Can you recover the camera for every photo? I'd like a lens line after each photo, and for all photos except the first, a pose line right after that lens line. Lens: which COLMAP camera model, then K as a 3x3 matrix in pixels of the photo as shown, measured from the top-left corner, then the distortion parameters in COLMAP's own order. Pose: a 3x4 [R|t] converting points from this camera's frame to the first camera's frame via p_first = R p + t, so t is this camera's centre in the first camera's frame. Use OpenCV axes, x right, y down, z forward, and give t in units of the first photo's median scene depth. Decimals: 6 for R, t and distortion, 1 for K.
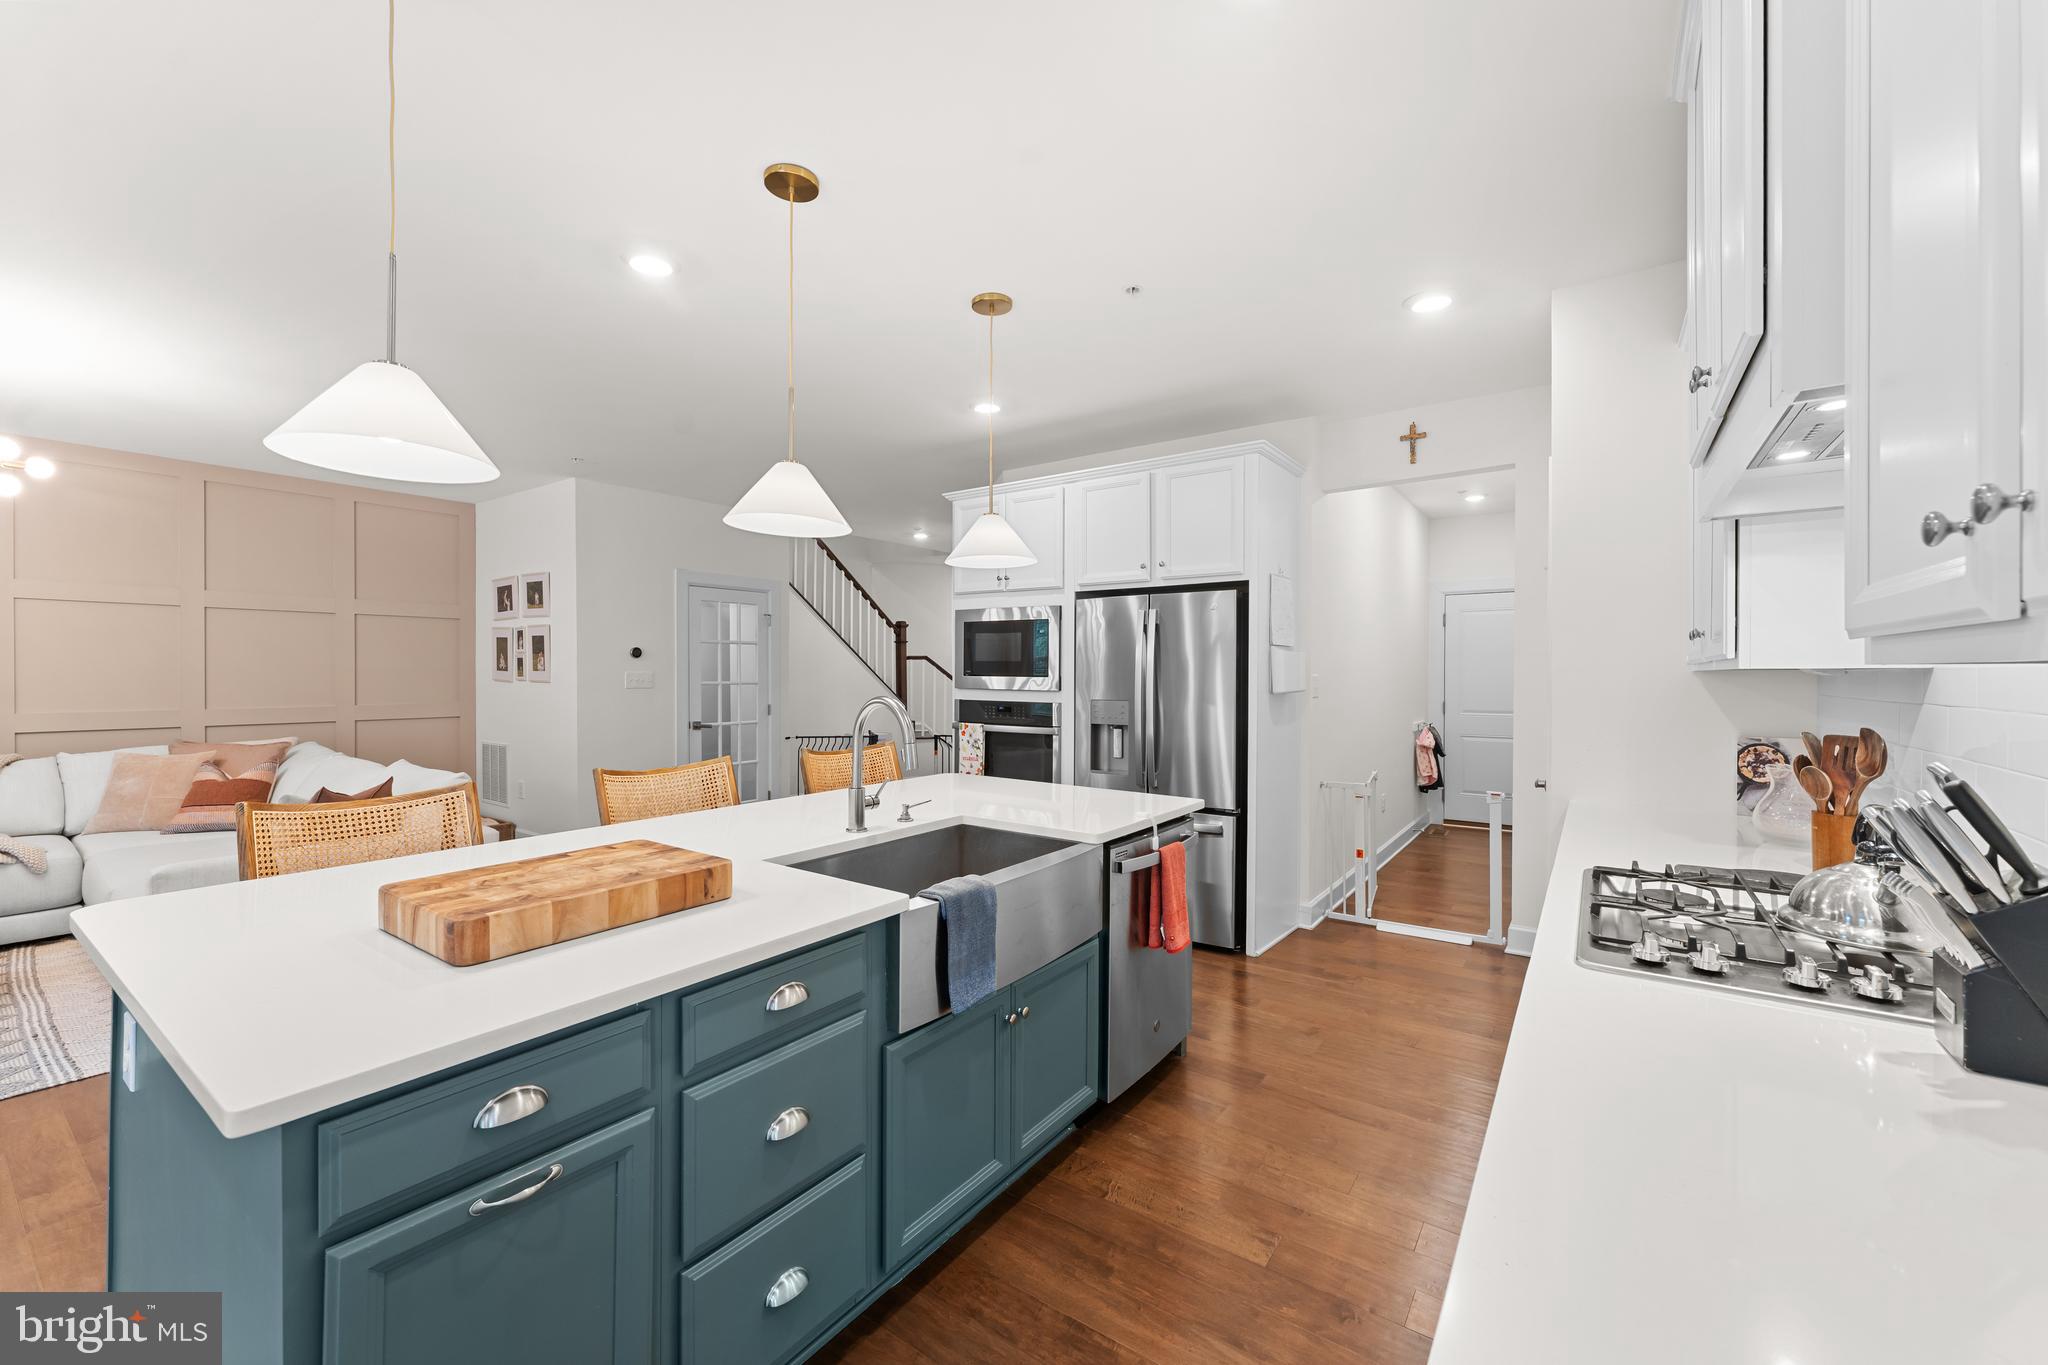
lens RADIAL K [[822.6, 0, 1021.6], [0, 822.6, 675.2], [0, 0, 1]] dist [-0.000647, 0.000104]
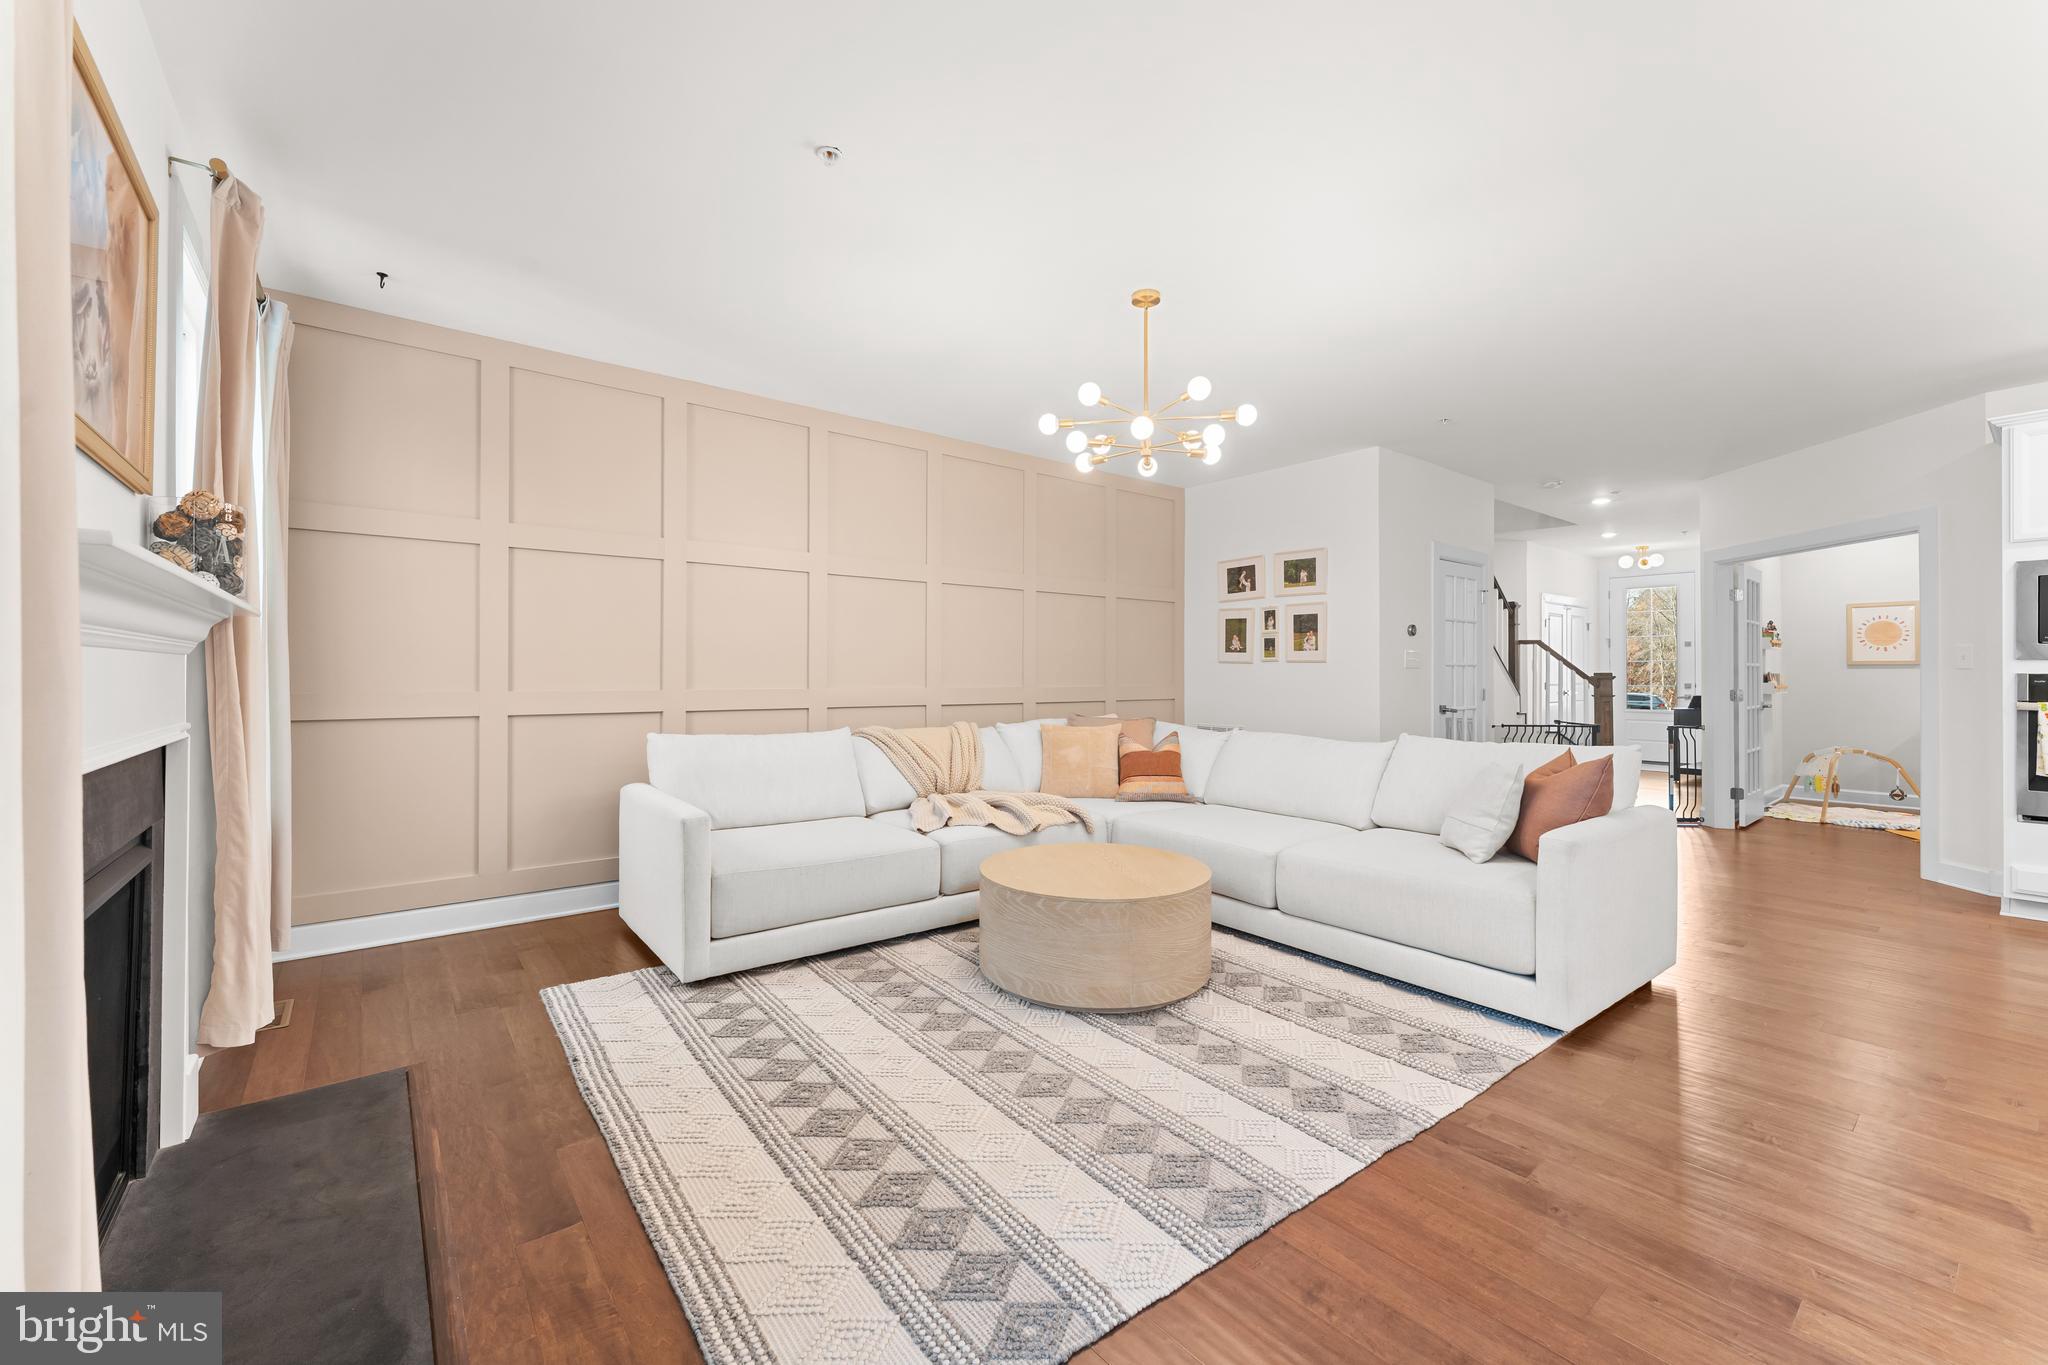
lens RADIAL K [[822.6, 0, 1025.5], [0, 822.6, 664.1], [0, 0, 1]] dist [-0.000647, 0.000104]
pose [[0.963202, -0.004923, -0.268734, -0.801975], [0.000451, 0.999860, -0.016700, 0.033284], [0.268778, 0.015965, 0.963070, -0.031103]]
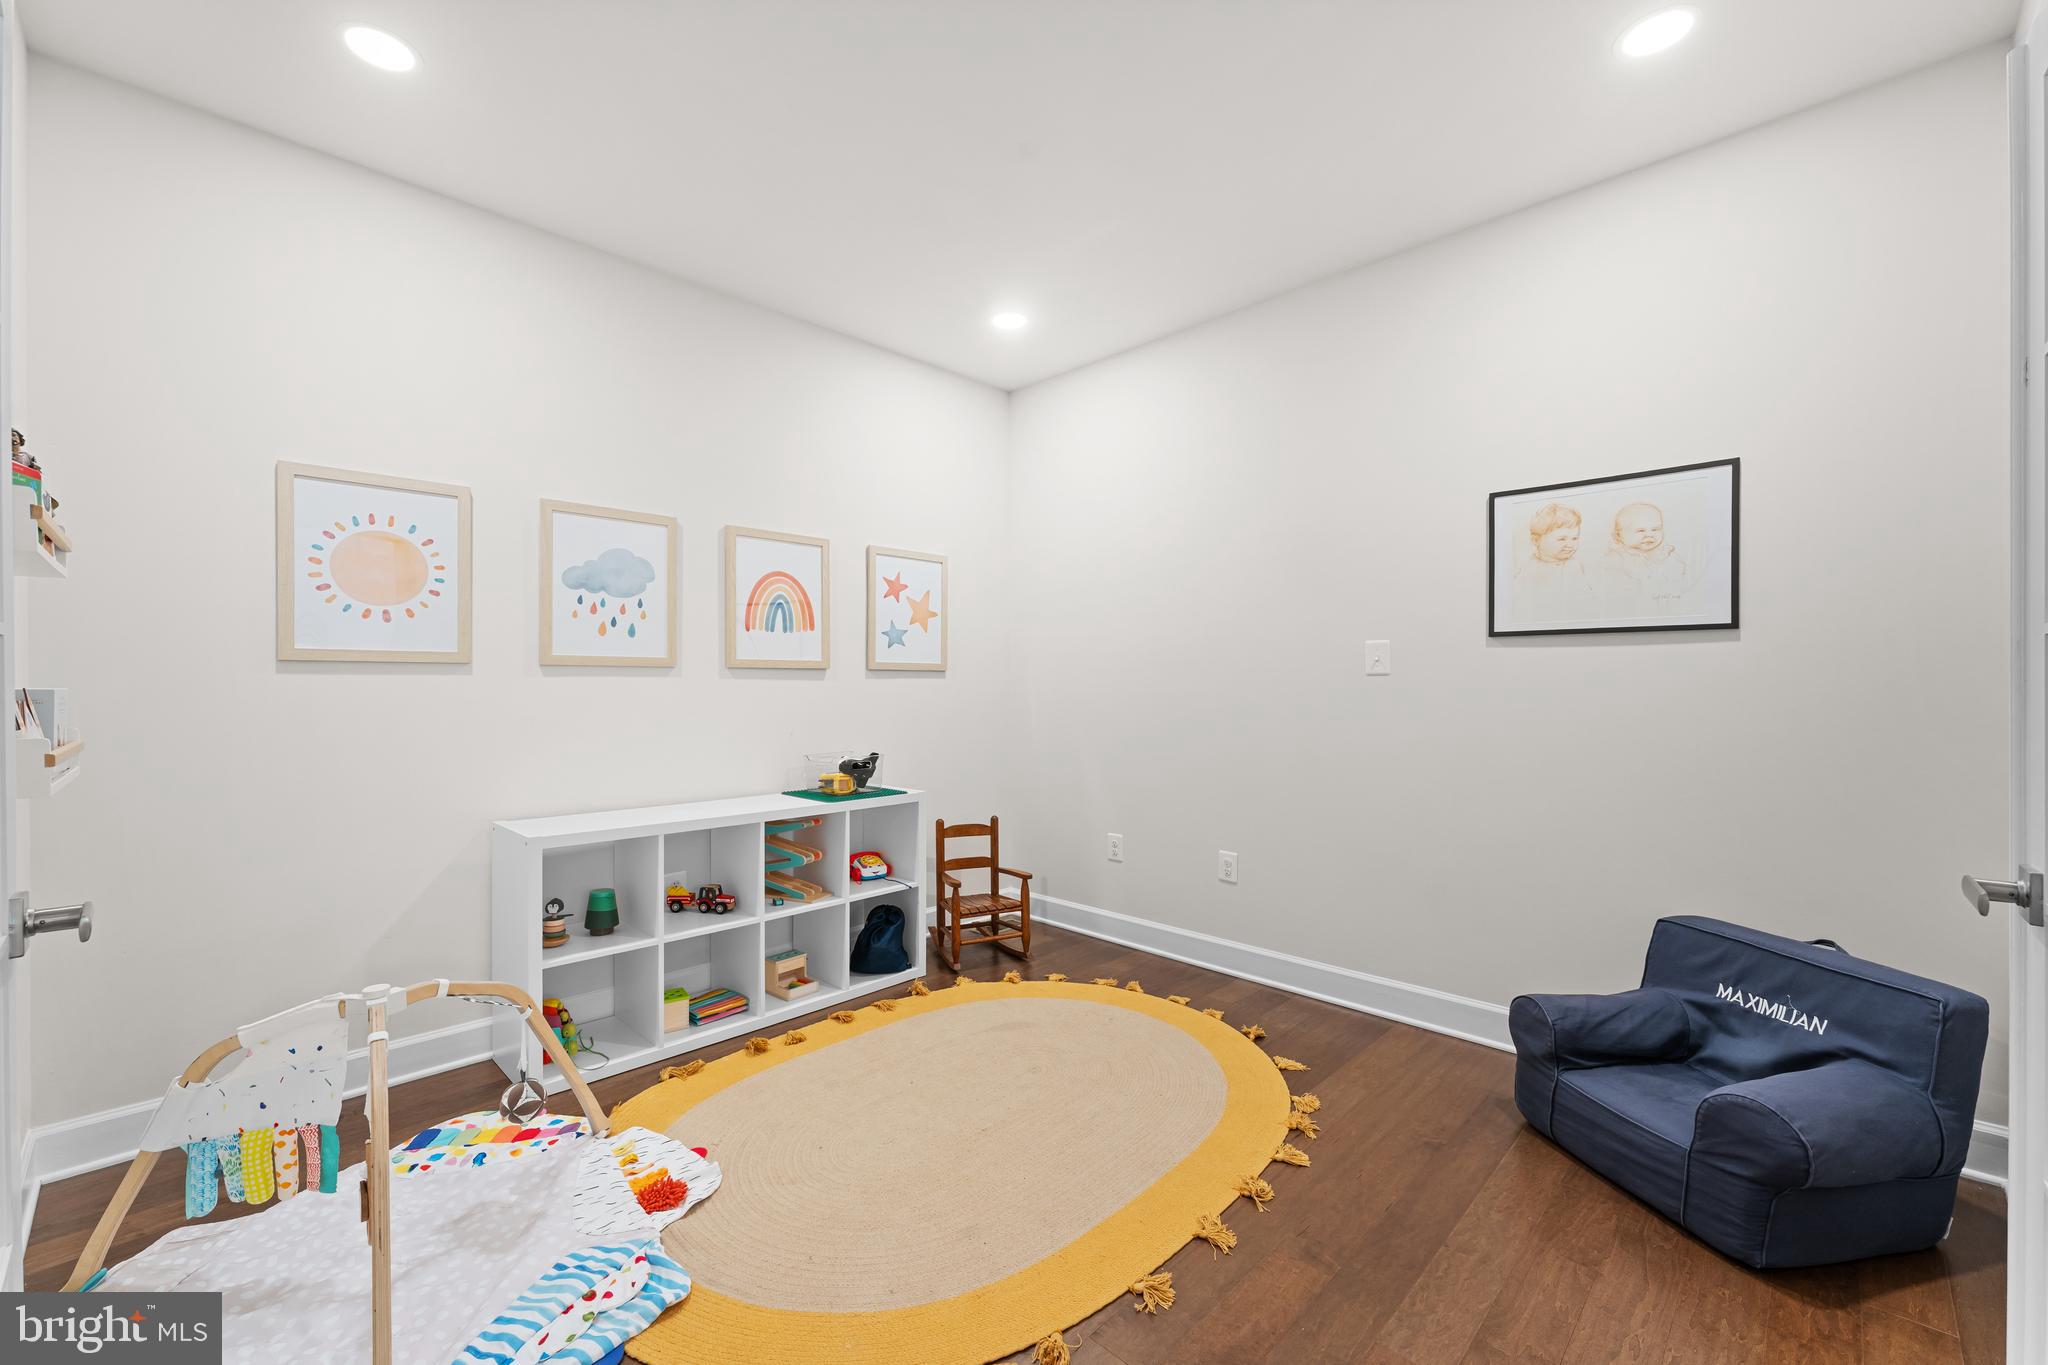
lens RADIAL K [[822.6, 0, 1017.2], [0, 822.6, 683.2], [0, 0, 1]] dist [-0.000647, 0.000104]
pose [[0.152648, 0.000090, 0.988281, -0.141566], [0.008413, 0.999964, -0.001391, 0.026948], [-0.988245, 0.008527, 0.152642, 1.359348]]
